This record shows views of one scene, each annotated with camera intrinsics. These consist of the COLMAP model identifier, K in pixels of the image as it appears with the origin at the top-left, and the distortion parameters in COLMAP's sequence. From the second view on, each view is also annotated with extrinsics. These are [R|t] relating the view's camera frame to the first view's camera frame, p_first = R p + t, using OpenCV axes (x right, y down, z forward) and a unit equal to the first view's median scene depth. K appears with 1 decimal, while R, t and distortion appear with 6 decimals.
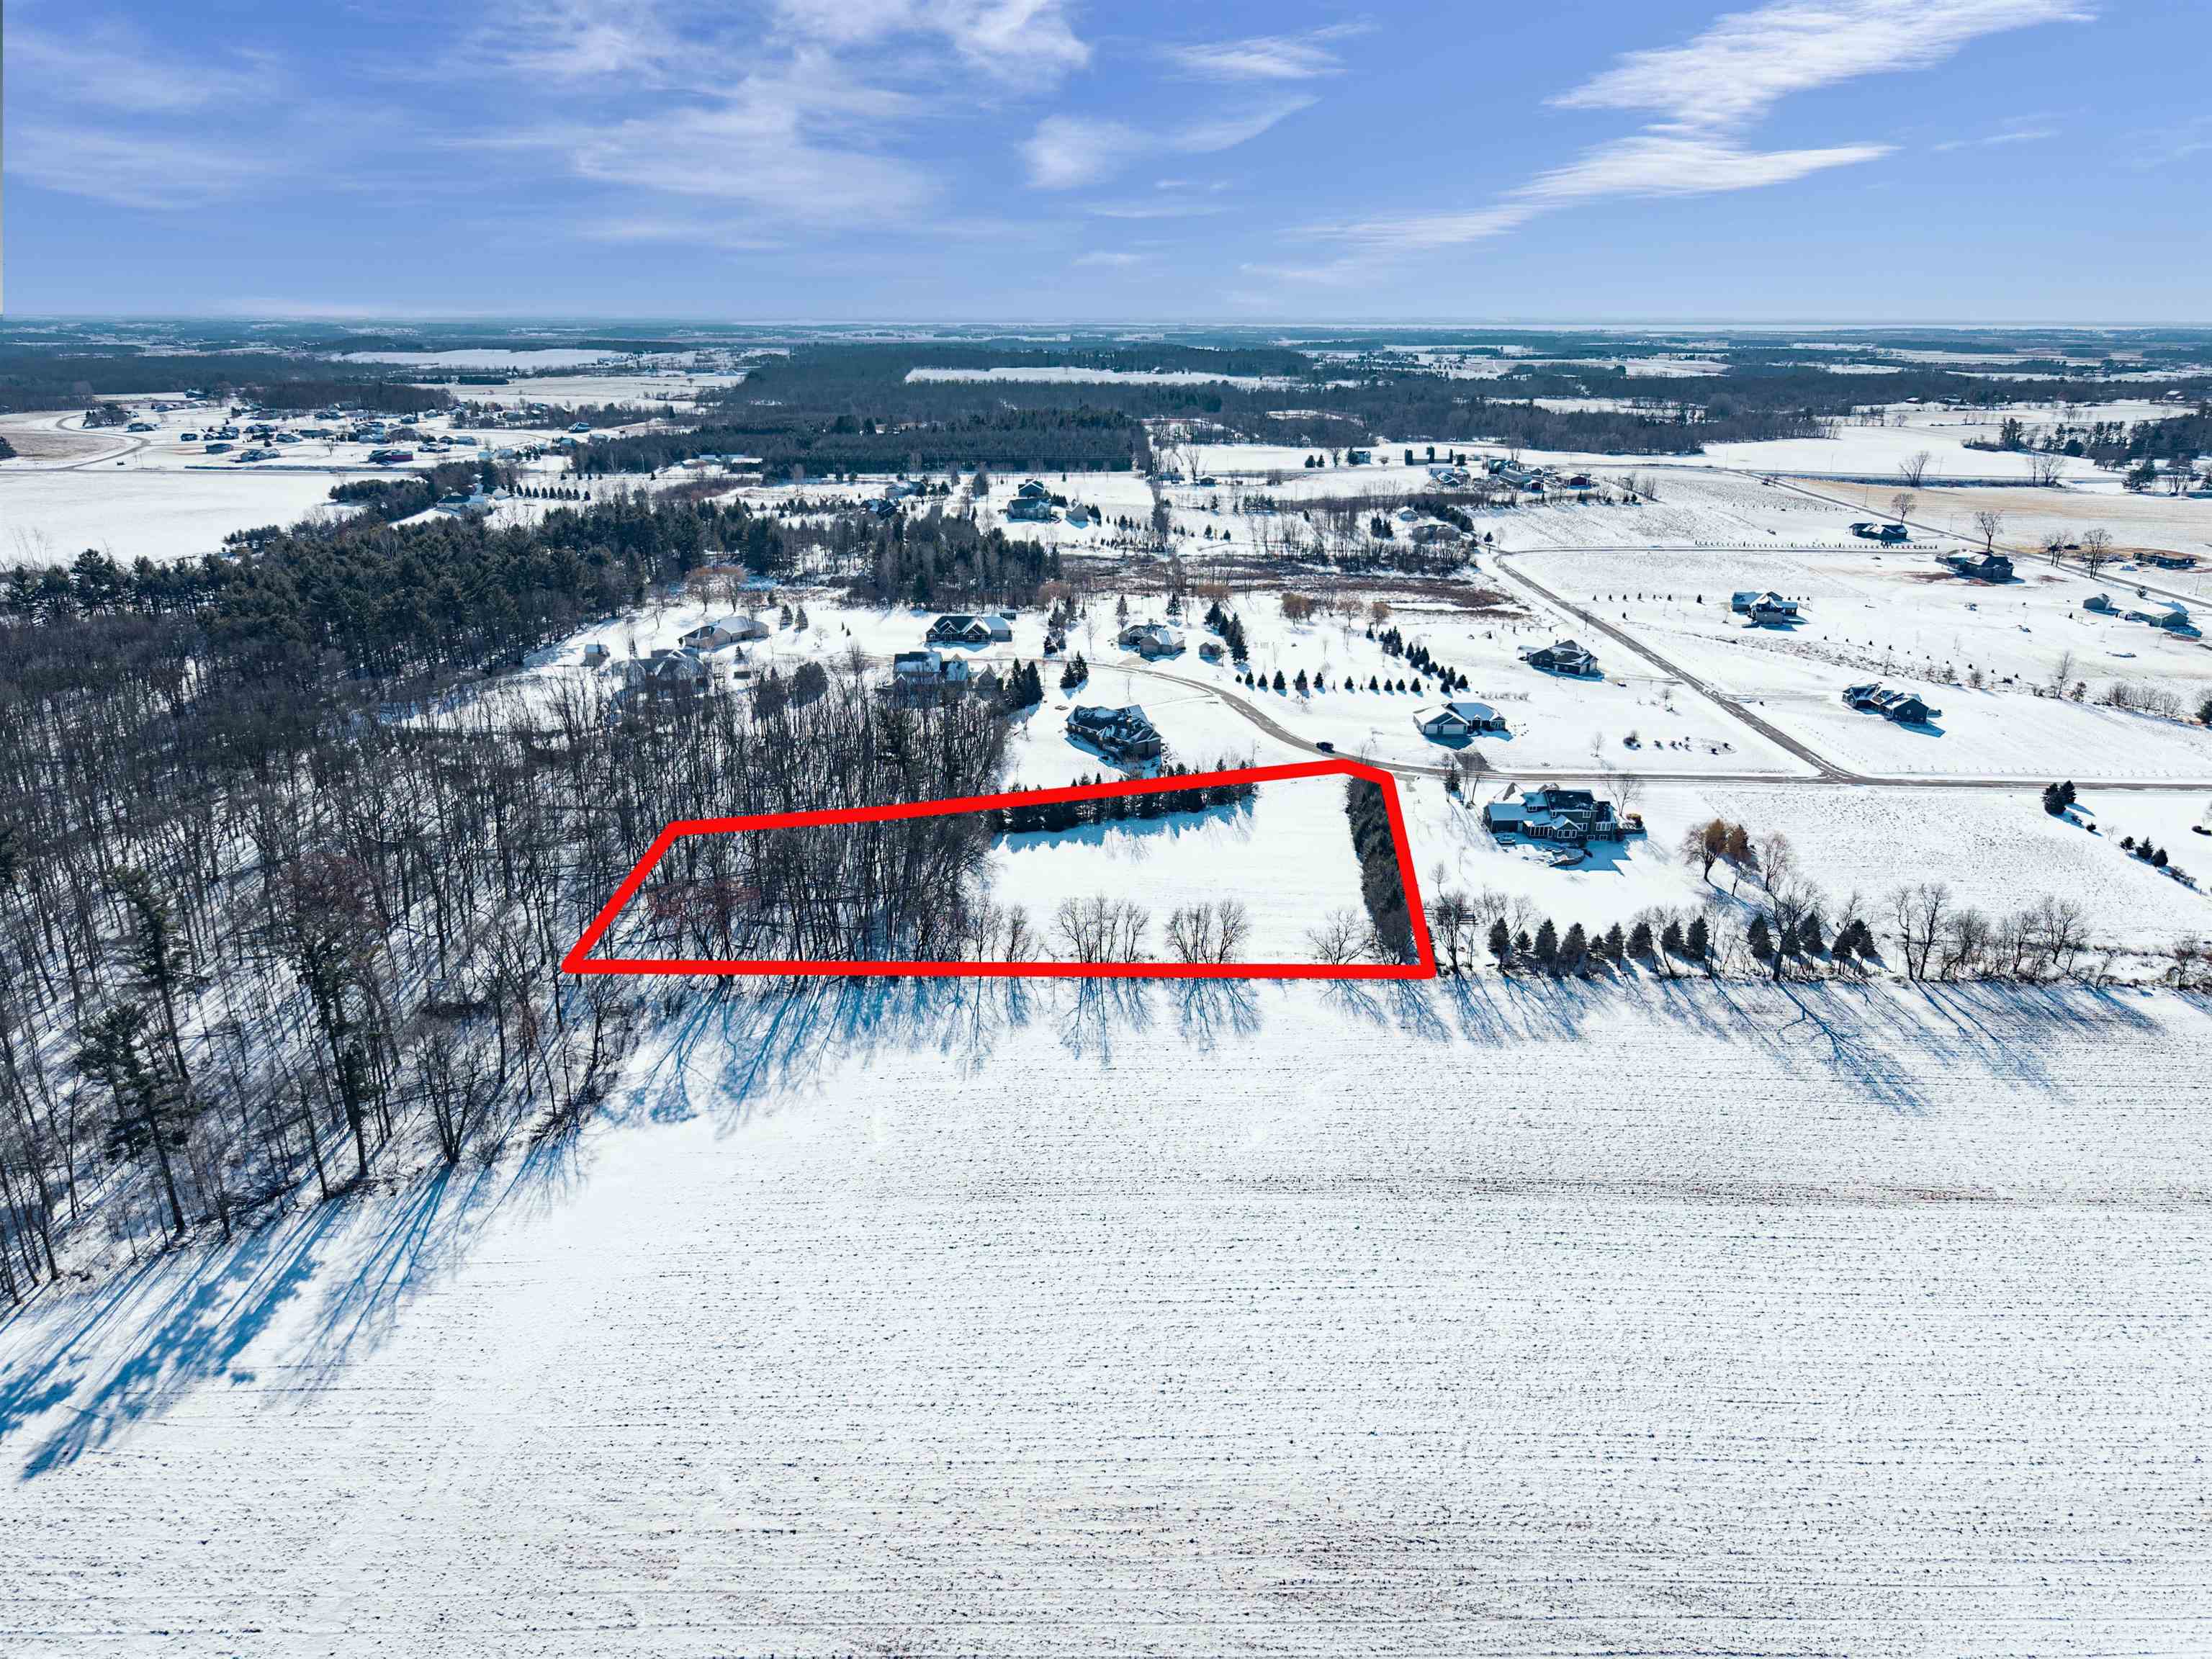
lens RADIAL K [[1496.0, 0, 1110.1], [0, 1496.0, 818.7], [0, 0, 1]] dist [0.010024, -0.007347]
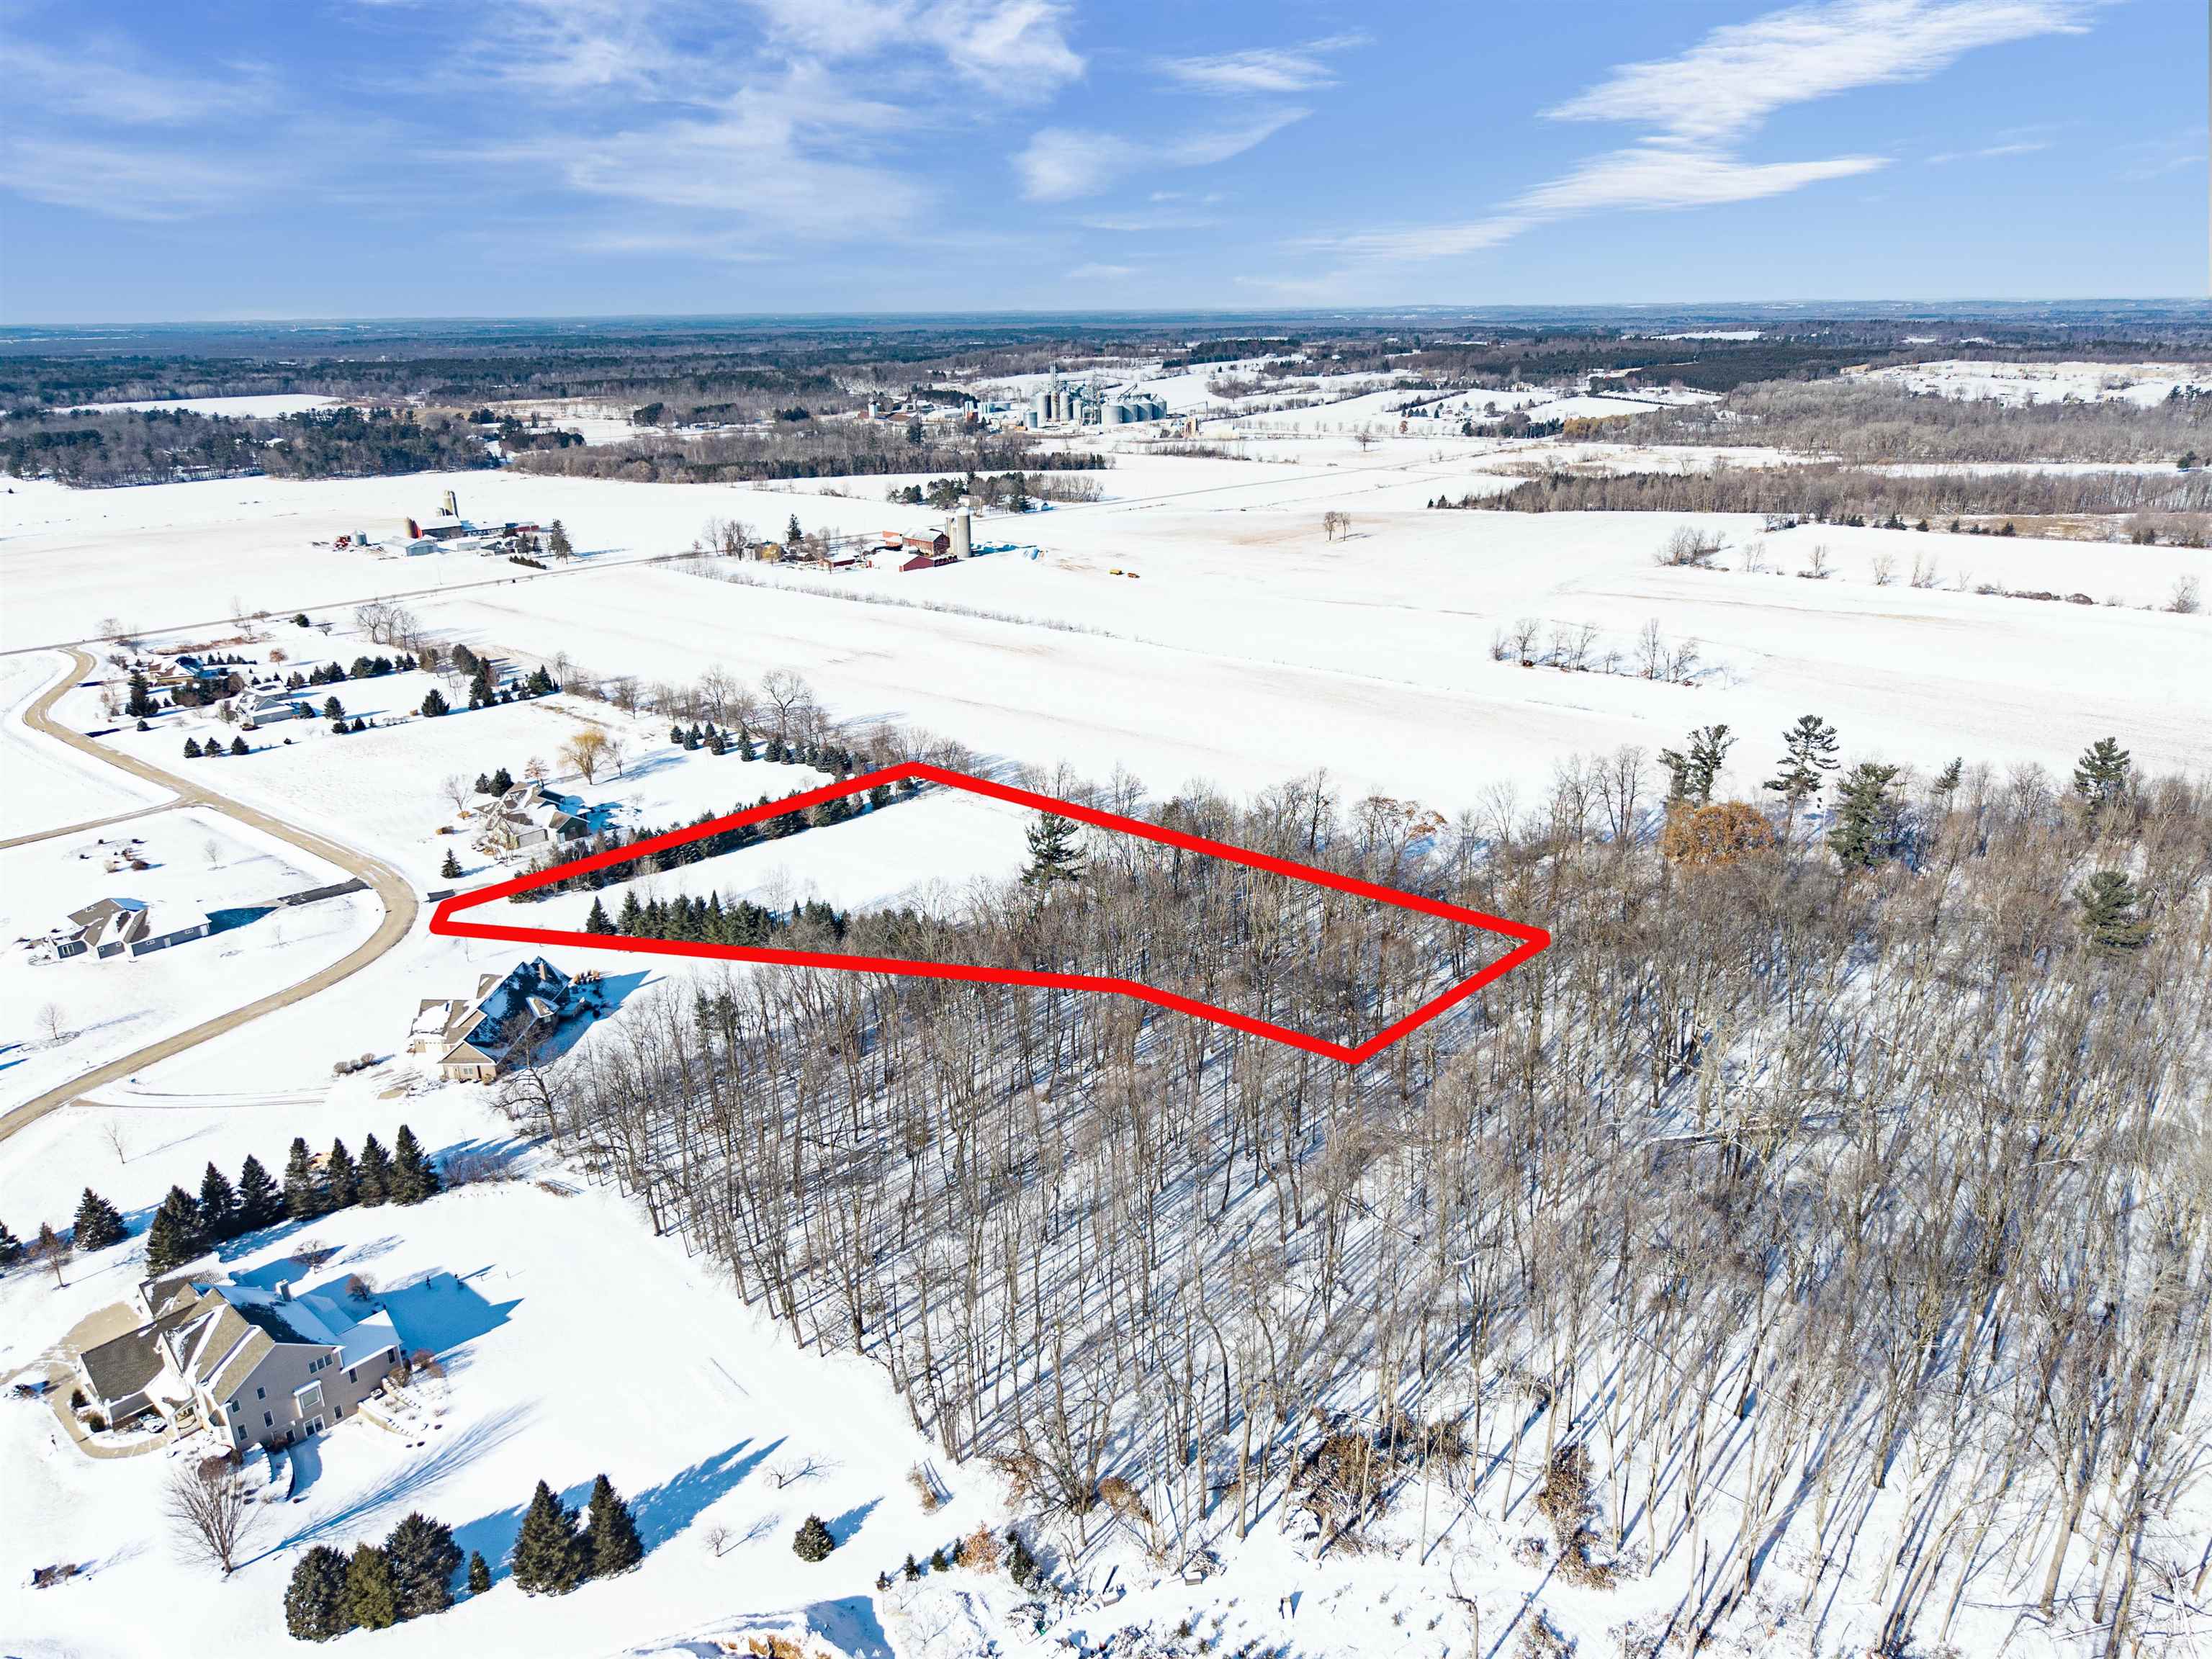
lens RADIAL K [[1506.2, 0, 1082.0], [0, 1506.2, 827.9], [0, 0, 1]] dist [0.001573, -0.000877]
pose [[-0.741508, -0.209618, 0.637358, -0.405078], [0.231891, 0.811335, 0.536621, -0.295892], [-0.629597, 0.545706, -0.553003, 0.886075]]
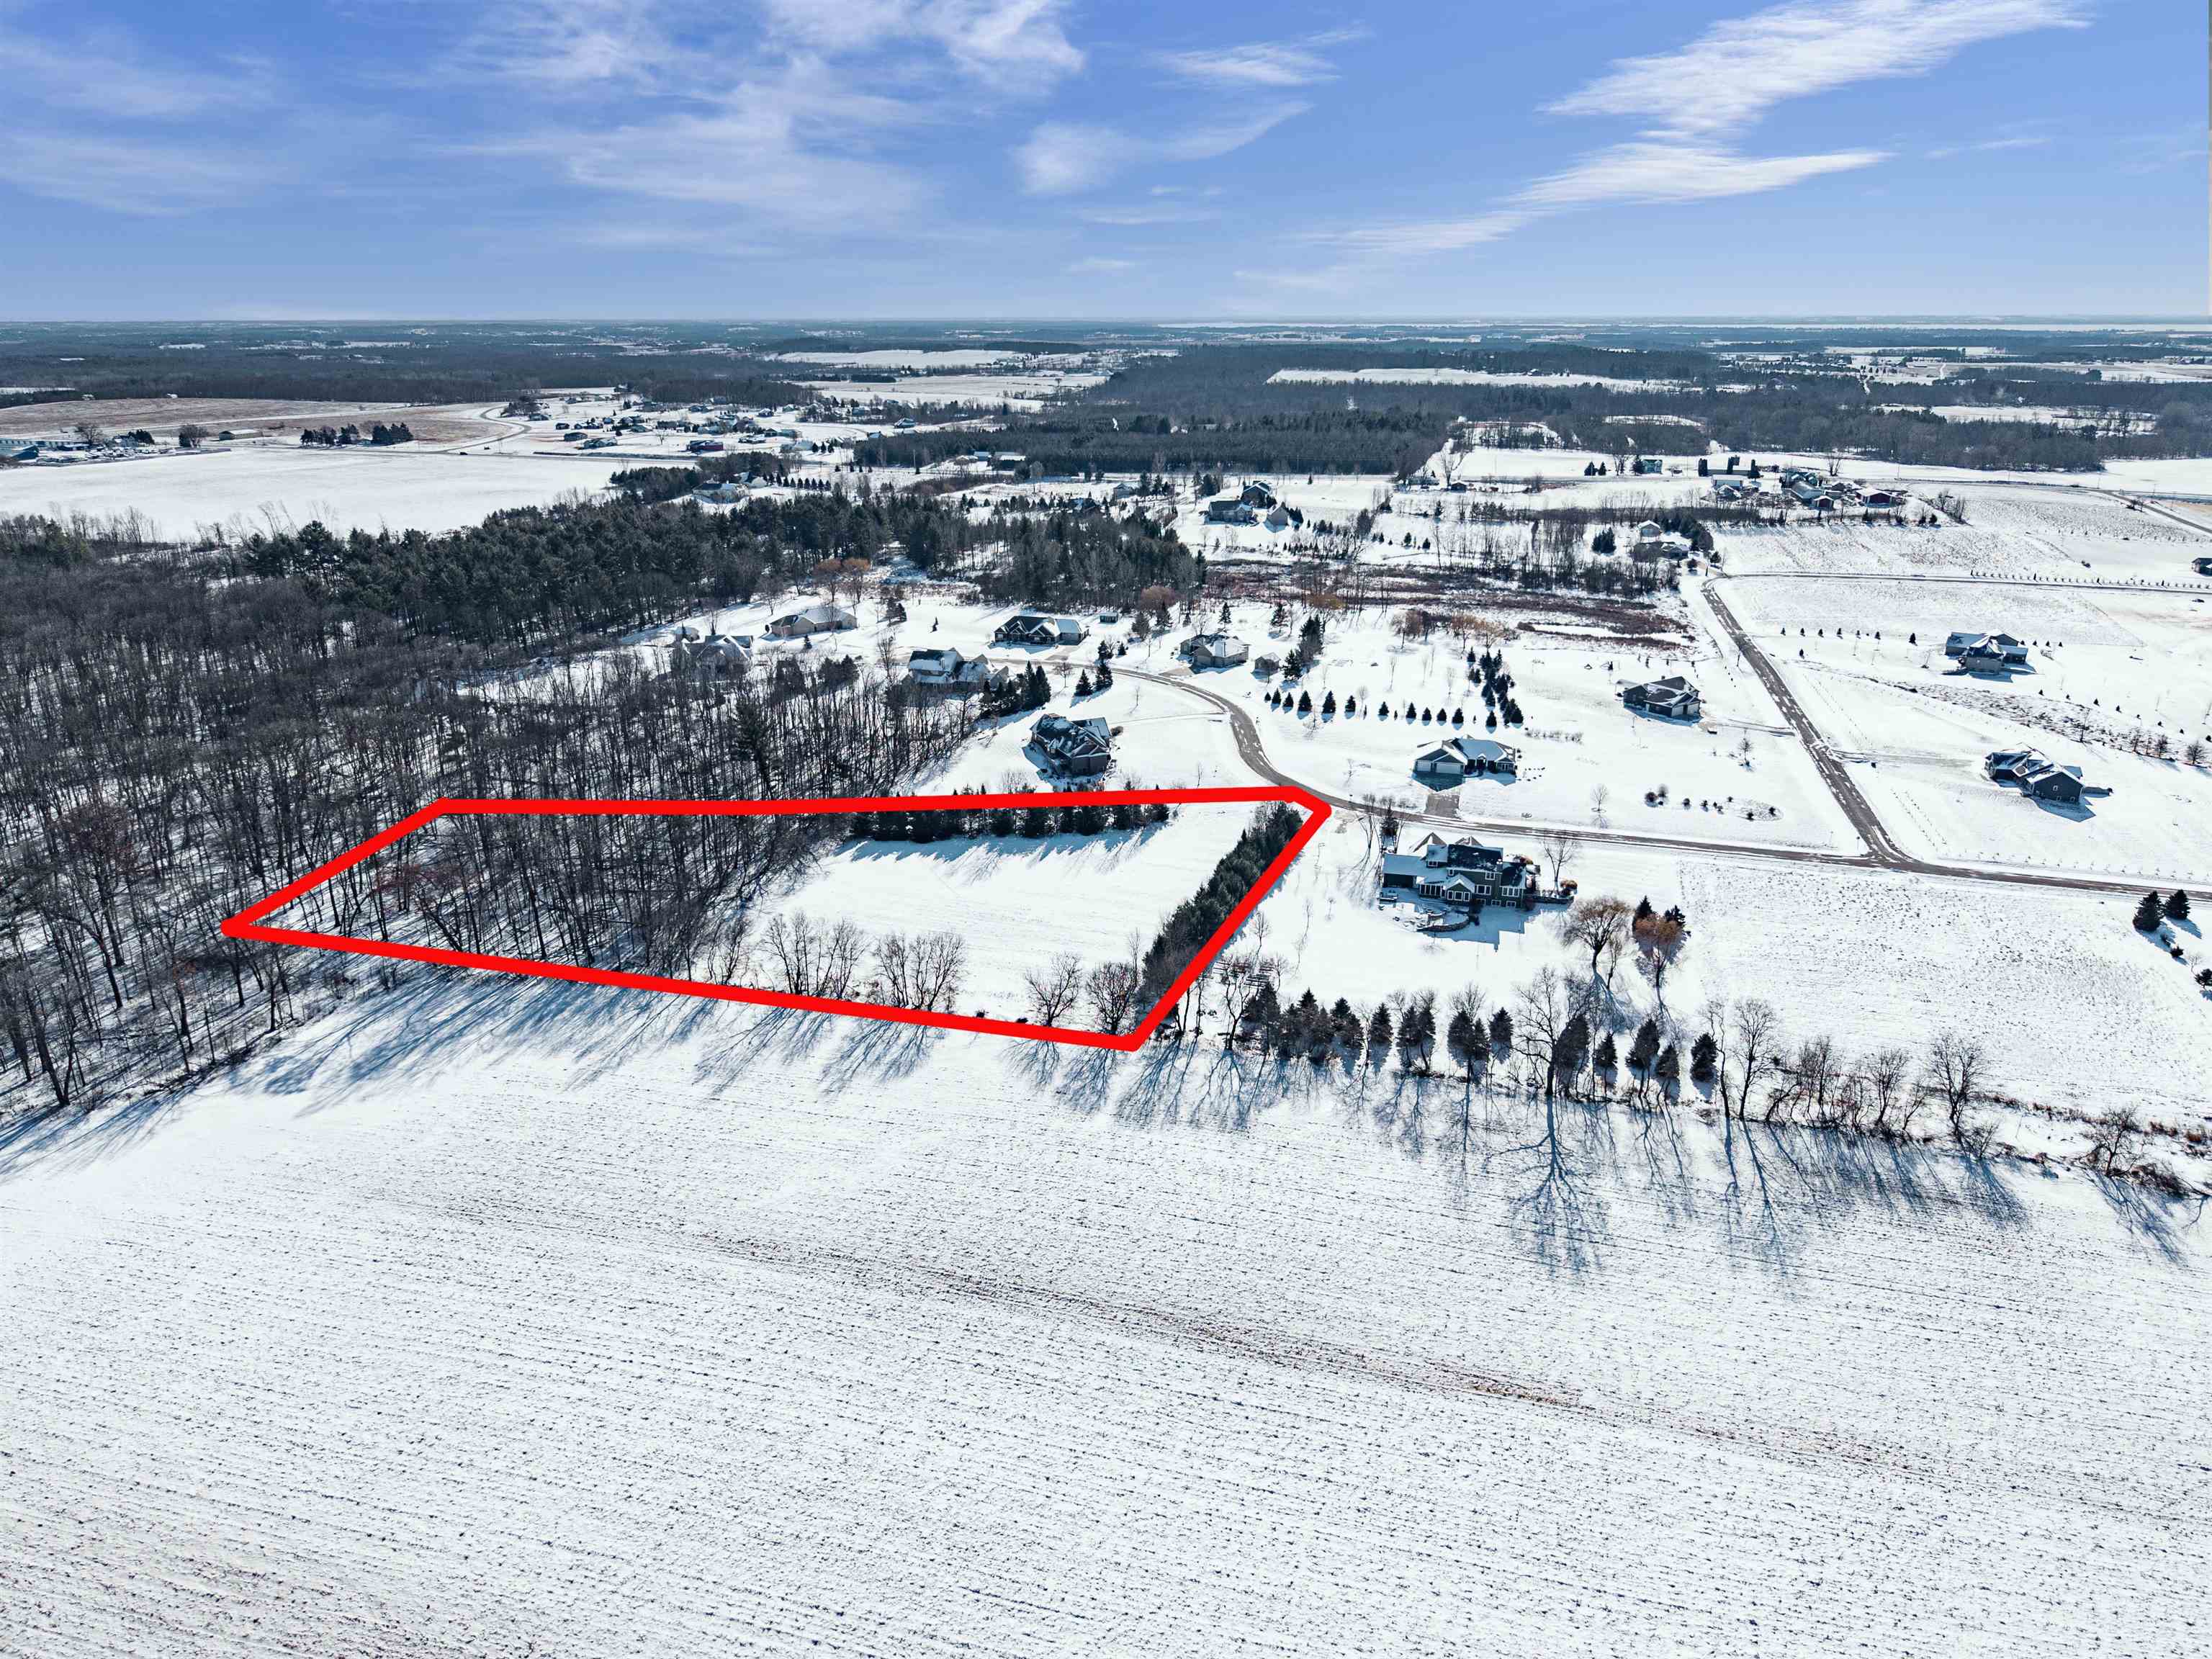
lens RADIAL K [[1503.9, 0, 1113.8], [0, 1503.9, 803.4], [0, 0, 1]] dist [0.005021, -0.002928]
pose [[0.962837, 0.079577, -0.258093, 0.217304], [-0.082597, 0.996583, -0.000860, -0.017105], [0.257143, 0.022146, 0.966120, 0.066662]]
